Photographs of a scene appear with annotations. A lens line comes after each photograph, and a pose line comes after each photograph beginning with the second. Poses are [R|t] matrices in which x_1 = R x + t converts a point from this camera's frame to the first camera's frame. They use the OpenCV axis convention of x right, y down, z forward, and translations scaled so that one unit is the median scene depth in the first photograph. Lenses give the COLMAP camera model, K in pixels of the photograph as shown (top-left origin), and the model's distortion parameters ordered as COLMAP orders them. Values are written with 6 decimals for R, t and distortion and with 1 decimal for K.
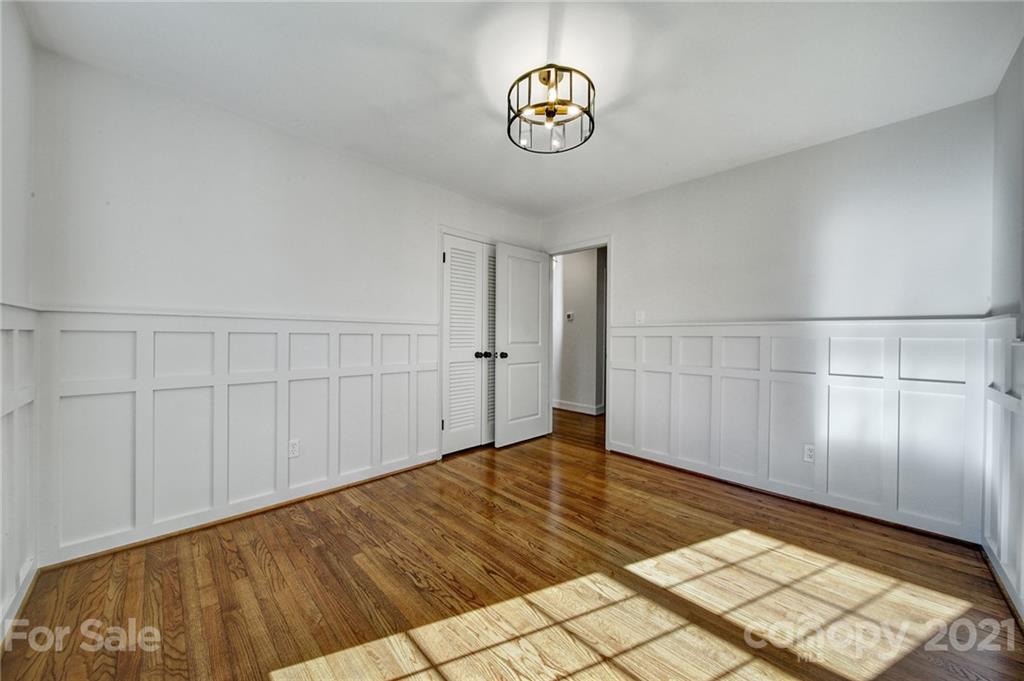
lens RADIAL K [[359.0, 0, 512.2], [0, 359.0, 340.1], [0, 0, 1]] dist [0.001772, -0.000624]
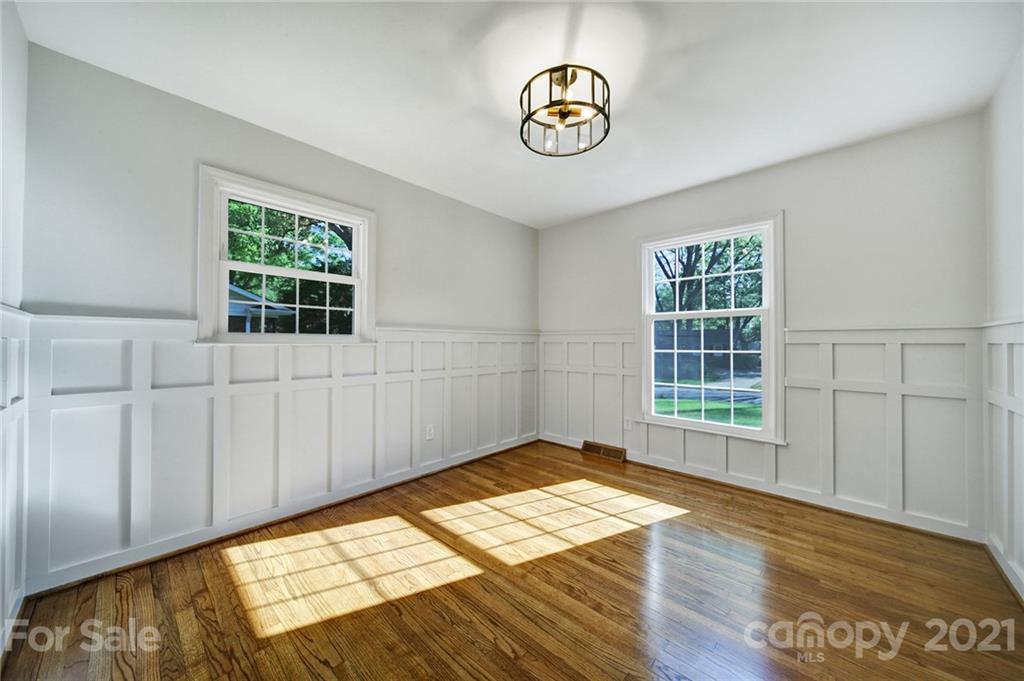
lens RADIAL K [[359.0, 0, 513.4], [0, 359.0, 337.7], [0, 0, 1]] dist [0.001772, -0.000624]
pose [[-0.998794, -0.012777, -0.047403, 0.295229], [-0.012611, 0.999913, -0.003791, -0.019573], [0.047448, -0.003189, -0.998869, 2.042269]]
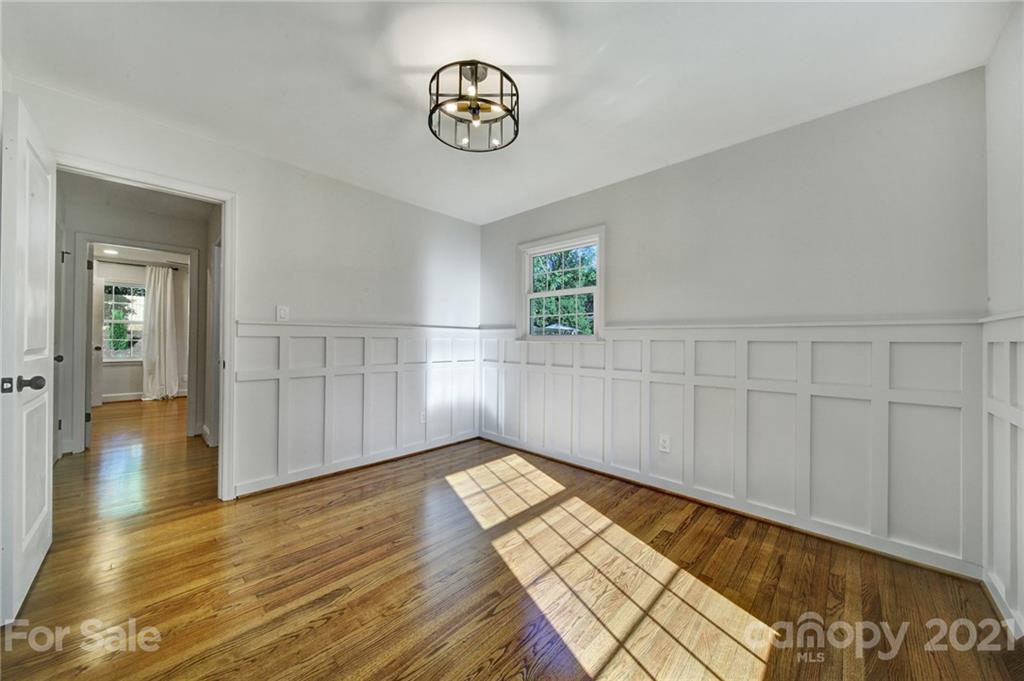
lens RADIAL K [[359.0, 0, 514.6], [0, 359.0, 342.1], [0, 0, 1]] dist [0.001772, -0.000624]
pose [[-0.039147, -0.011766, 0.999164, -0.899642], [-0.000427, 0.999931, 0.011759, -0.012699], [-0.999233, 0.000034, -0.039150, 0.962569]]
